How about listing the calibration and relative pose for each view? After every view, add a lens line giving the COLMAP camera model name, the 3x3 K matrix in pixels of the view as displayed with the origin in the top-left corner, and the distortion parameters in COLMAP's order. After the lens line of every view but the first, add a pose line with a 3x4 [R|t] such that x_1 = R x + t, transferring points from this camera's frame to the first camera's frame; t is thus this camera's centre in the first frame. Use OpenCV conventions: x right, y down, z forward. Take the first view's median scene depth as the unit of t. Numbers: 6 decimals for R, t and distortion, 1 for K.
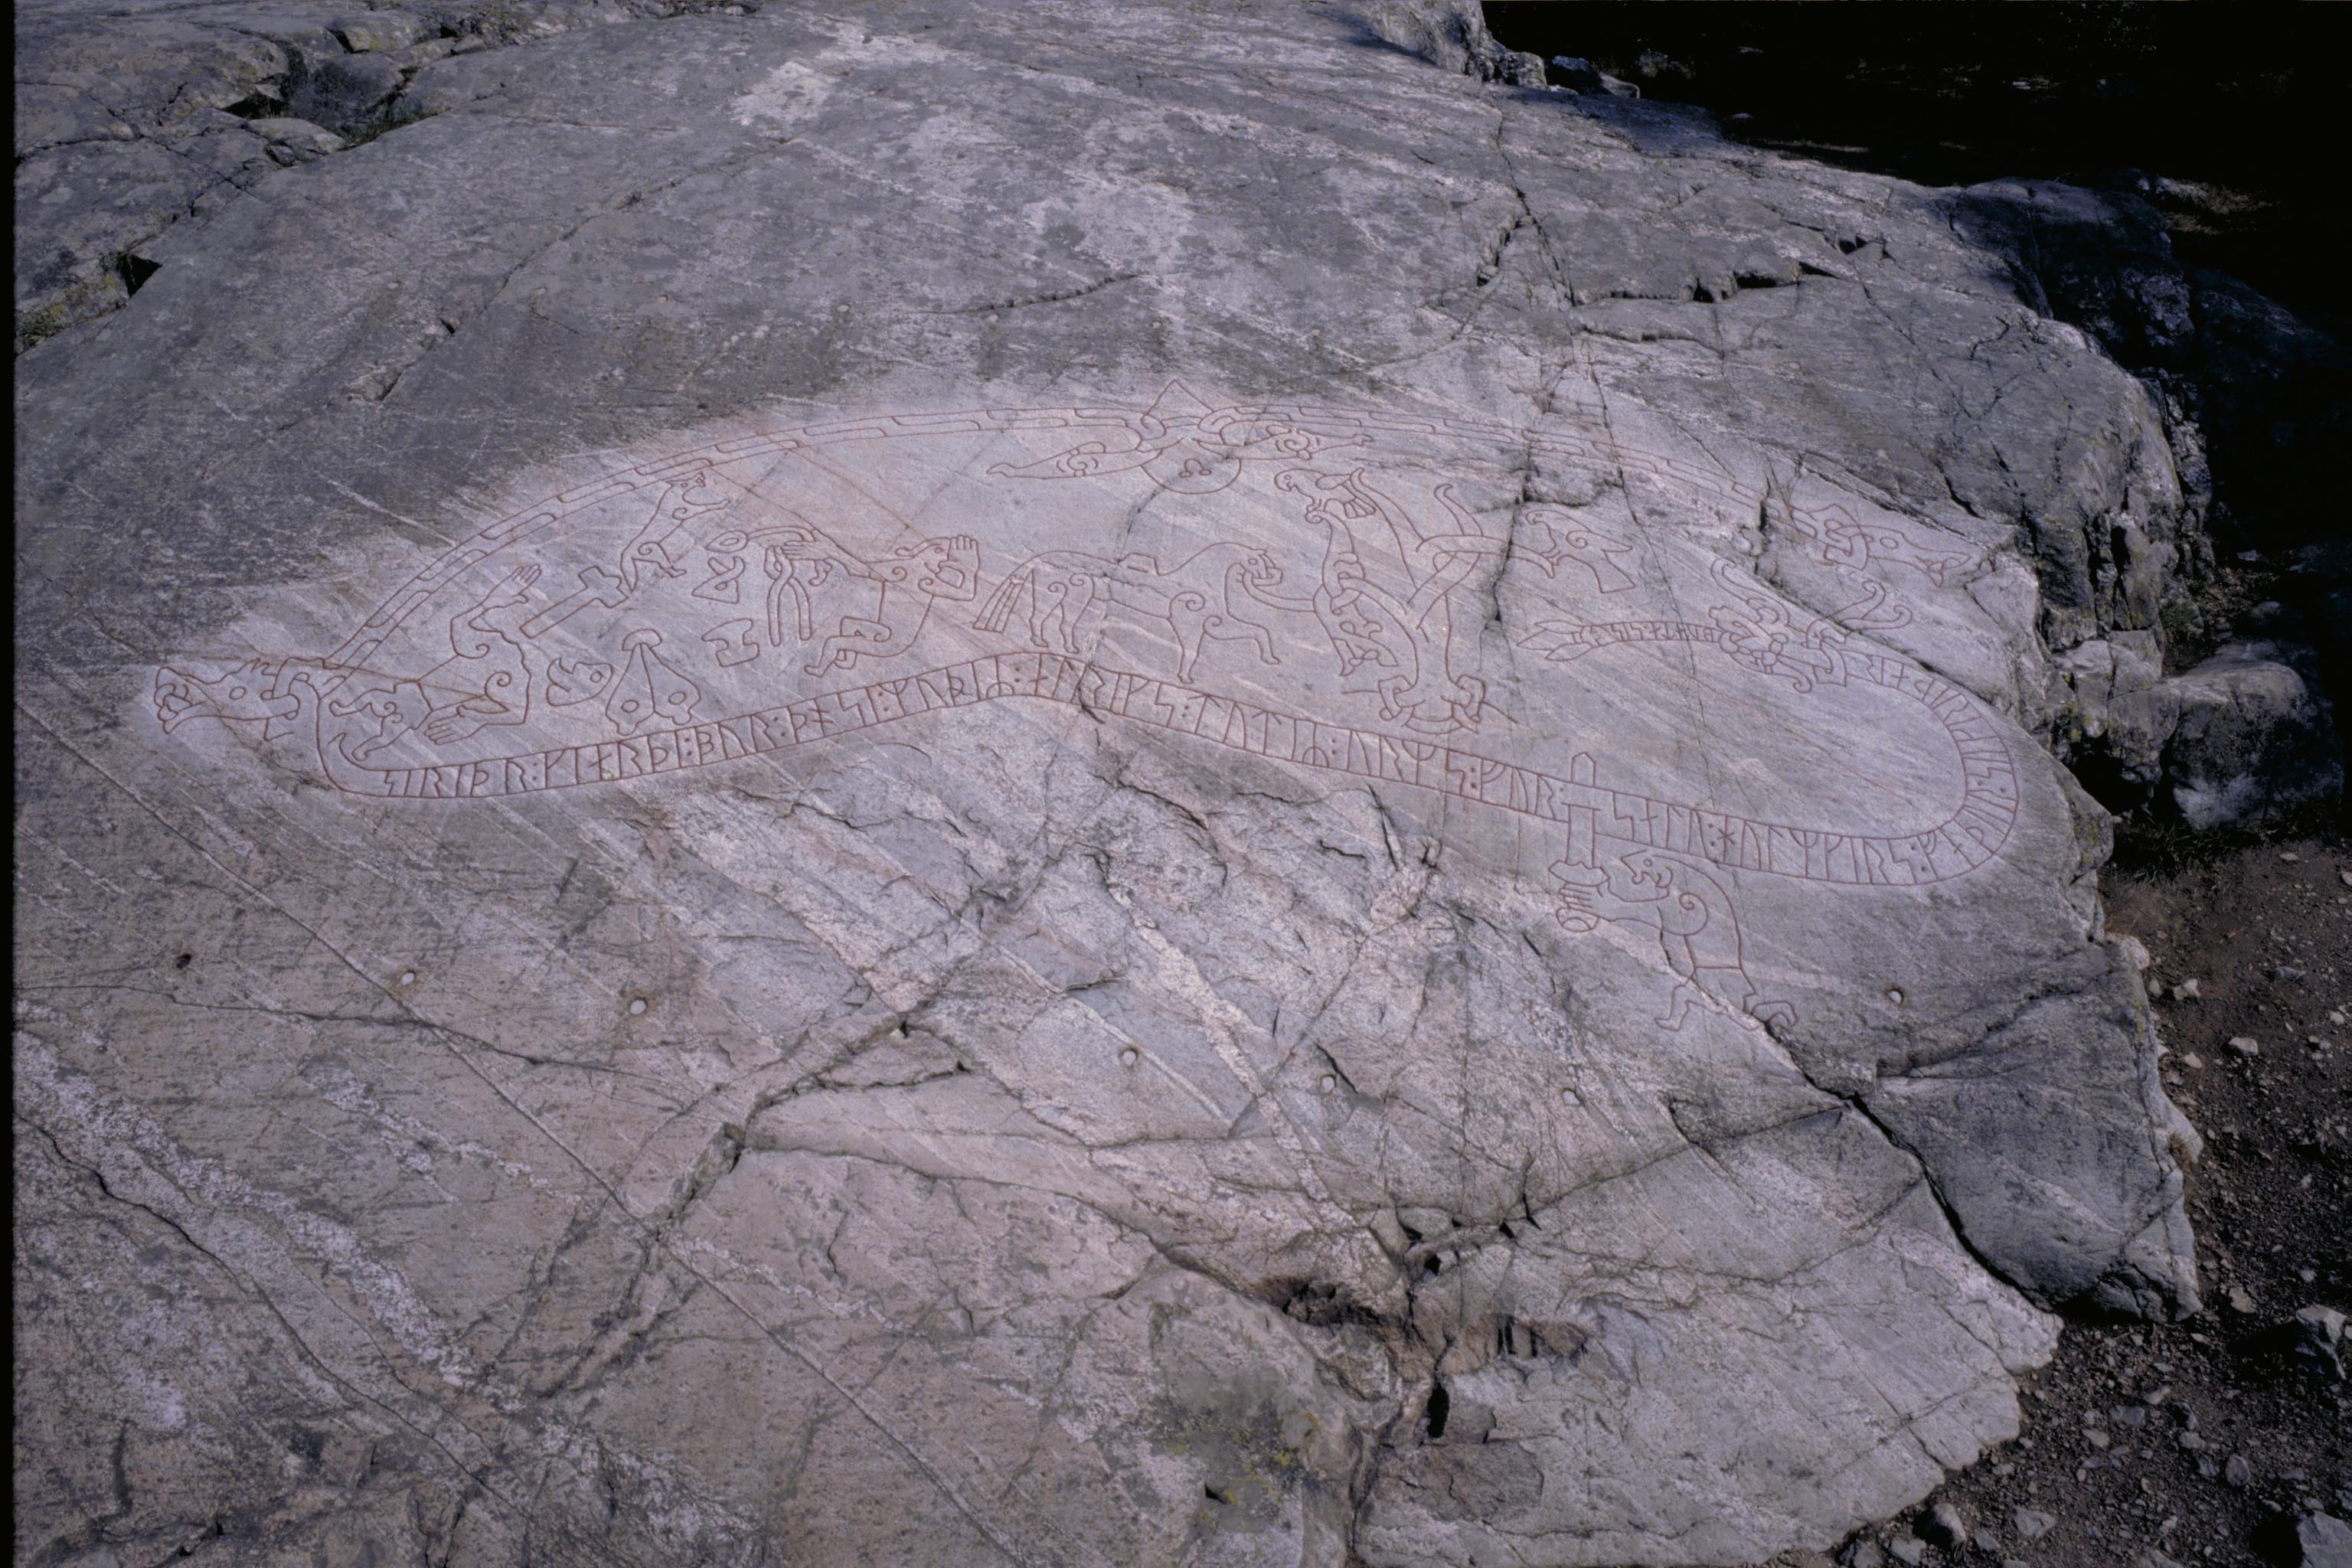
lens RADIAL K [[1673.0, 0, 1225.3], [0, 1673.0, 614.8], [0, 0, 1]] dist [-0.006704, -0.011611]
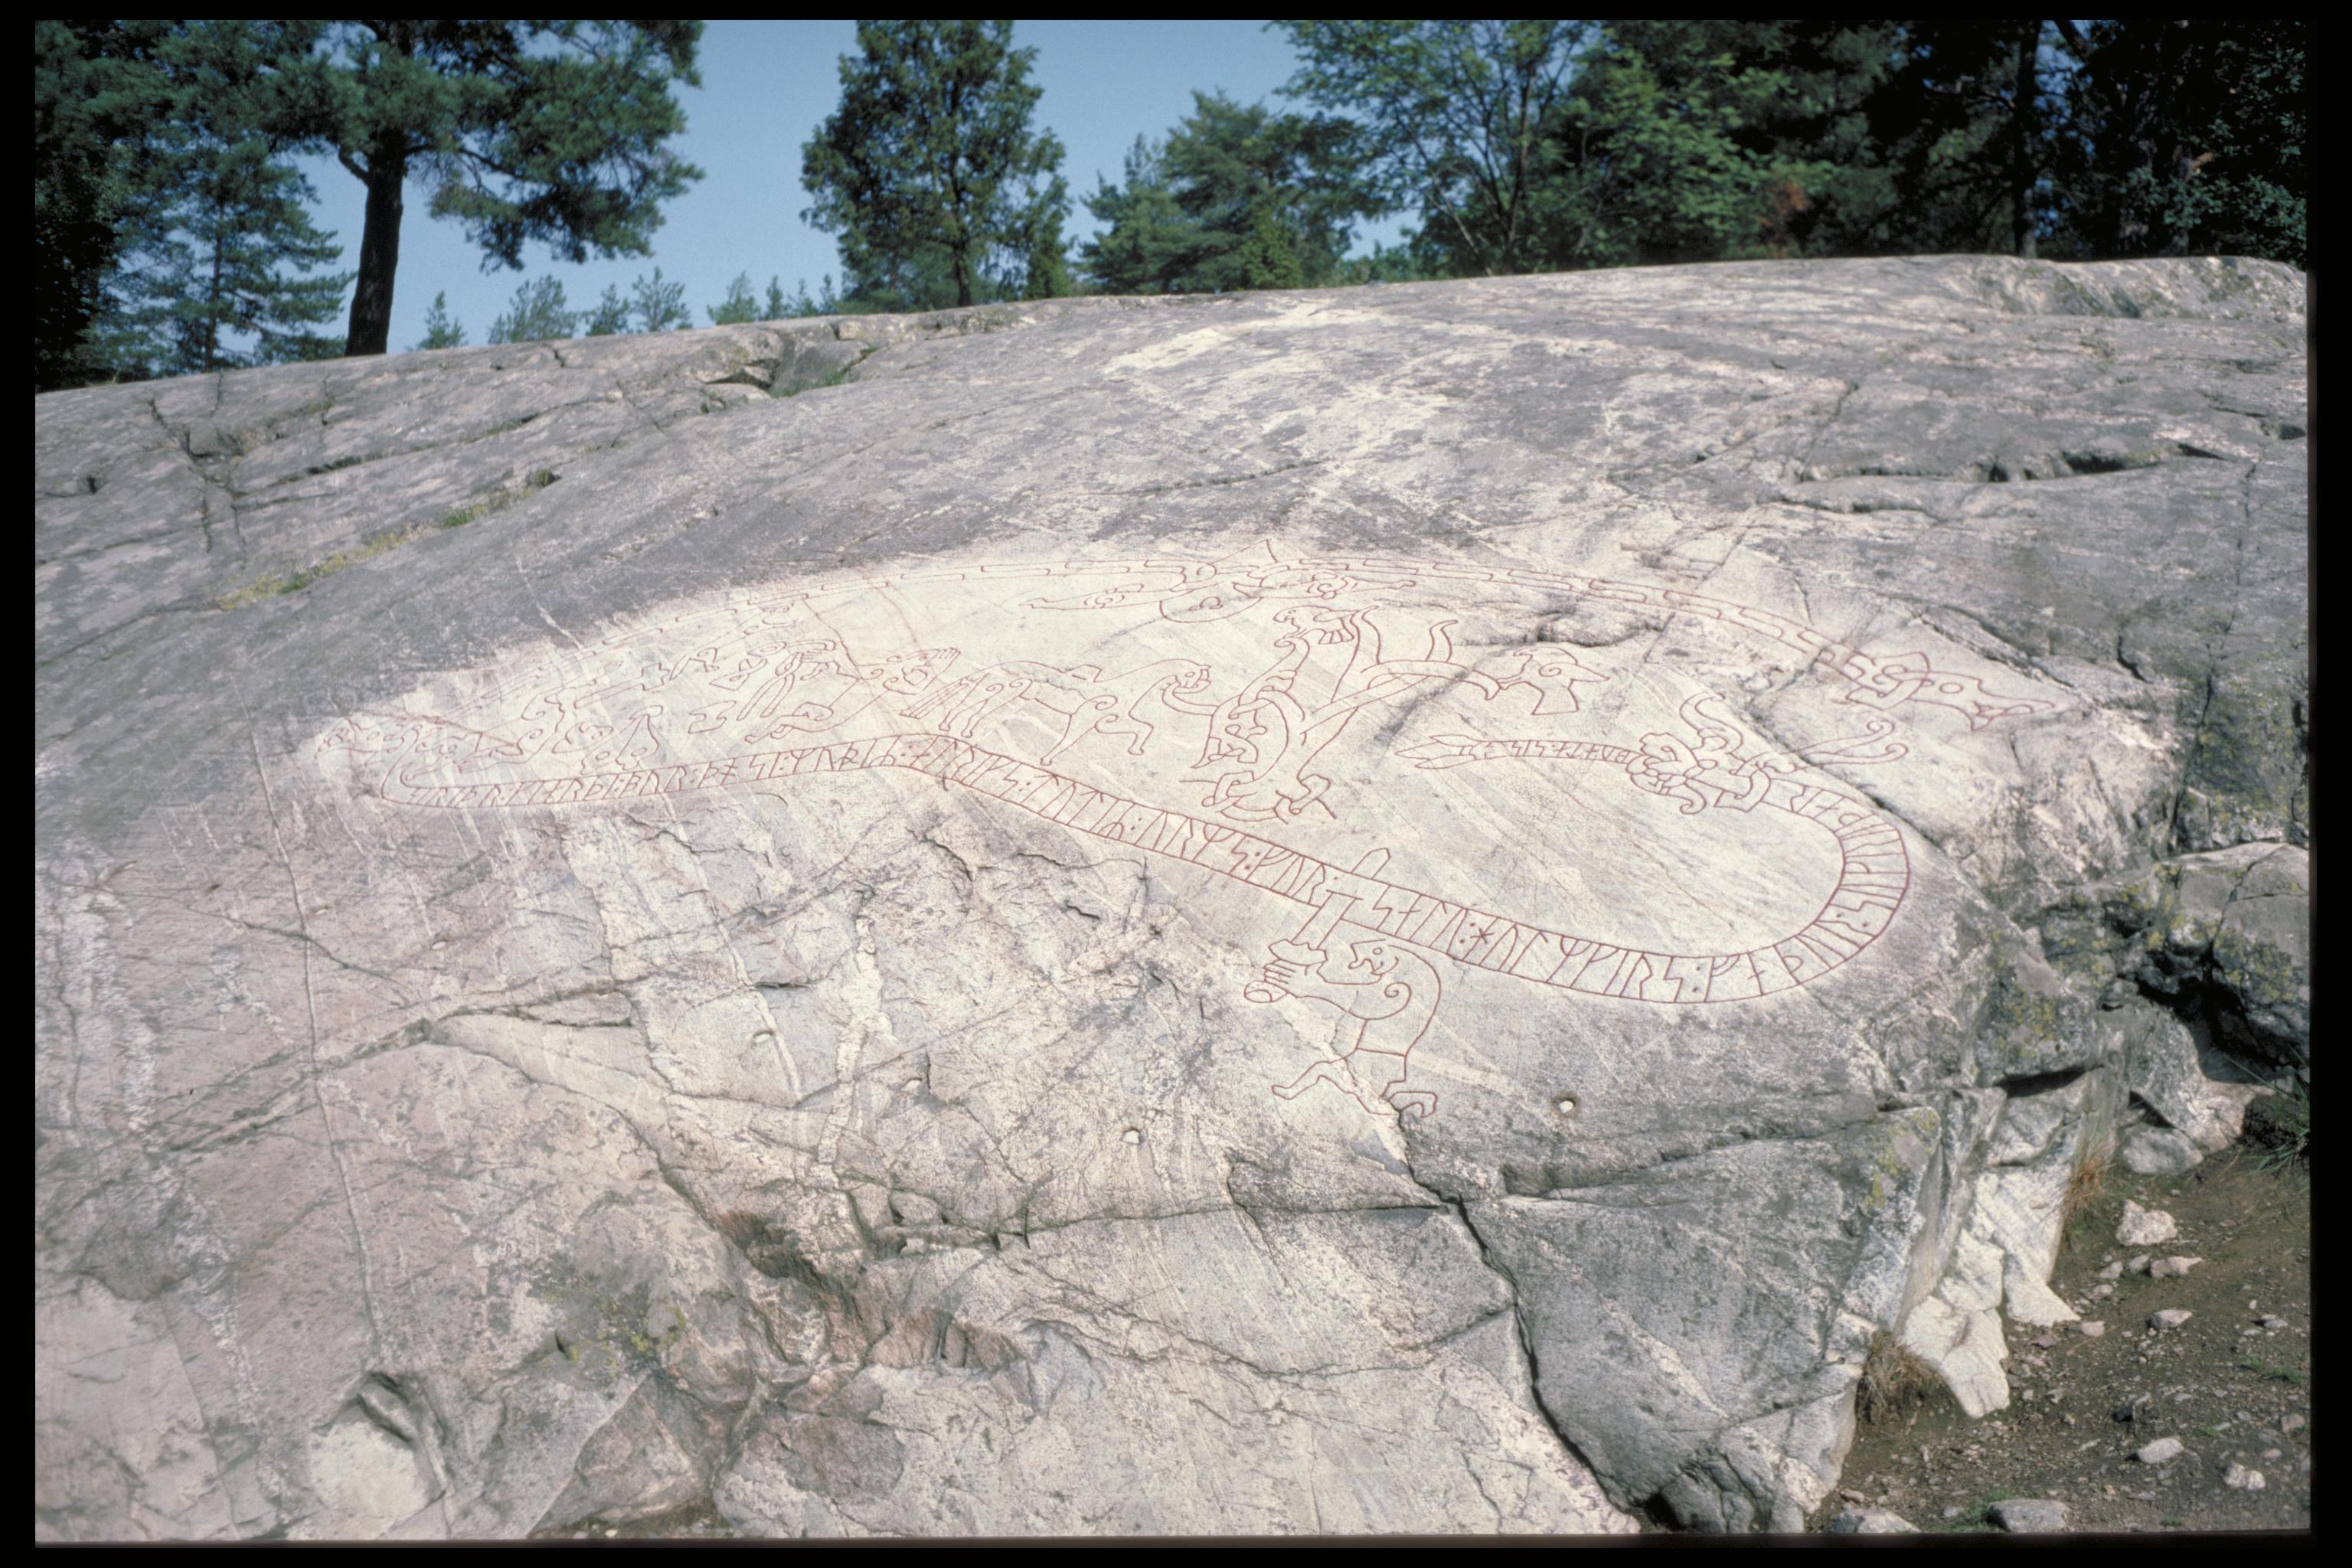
lens RADIAL K [[2413.2, 0, 1247.6], [0, 2413.2, 696.5], [0, 0, 1]] dist [-0.071833, 0.000000]
pose [[0.843308, 0.015556, -0.537206, 0.906020], [-0.172888, 0.954300, -0.243765, 0.356408], [0.508864, 0.298446, 0.807458, -0.050163]]
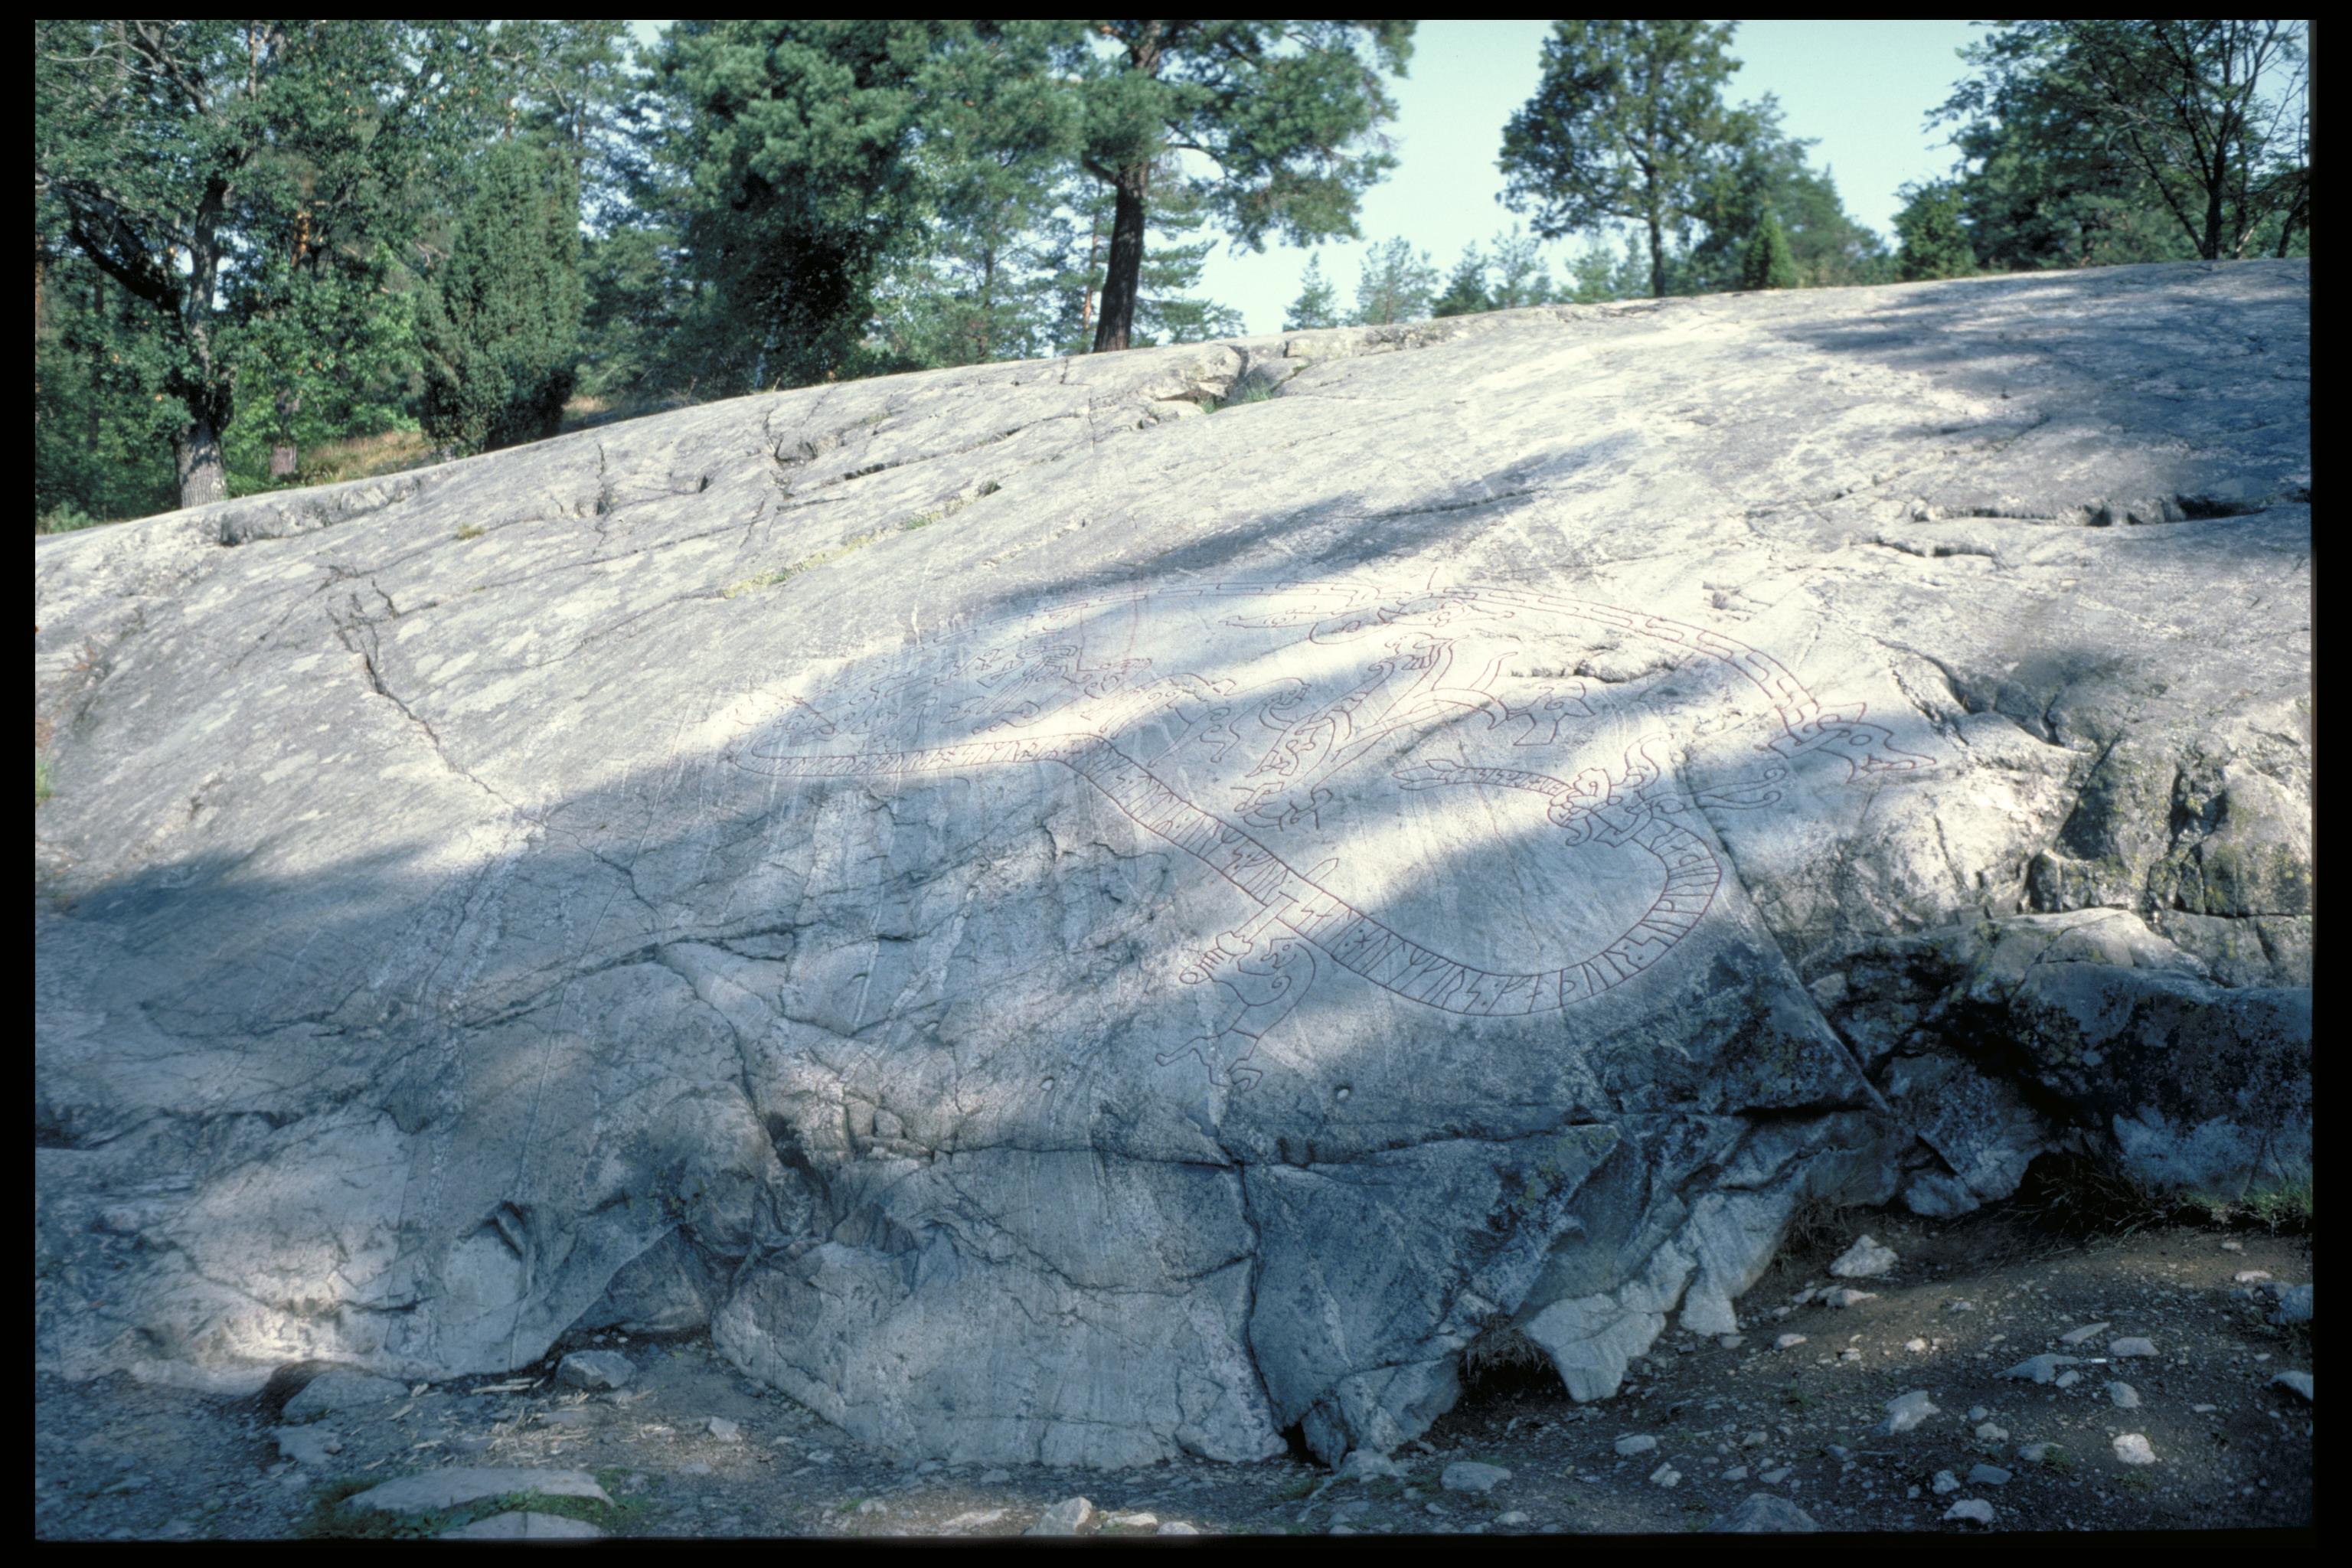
lens RADIAL K [[2413.2, 0, 1165.0], [0, 2413.2, 724.2], [0, 0, 1]] dist [-0.071833, 0.000000]
pose [[0.564418, 0.064013, -0.823003, 1.459600], [-0.280603, 0.952499, -0.118354, 0.225710], [0.776334, 0.297738, 0.555570, 0.135265]]
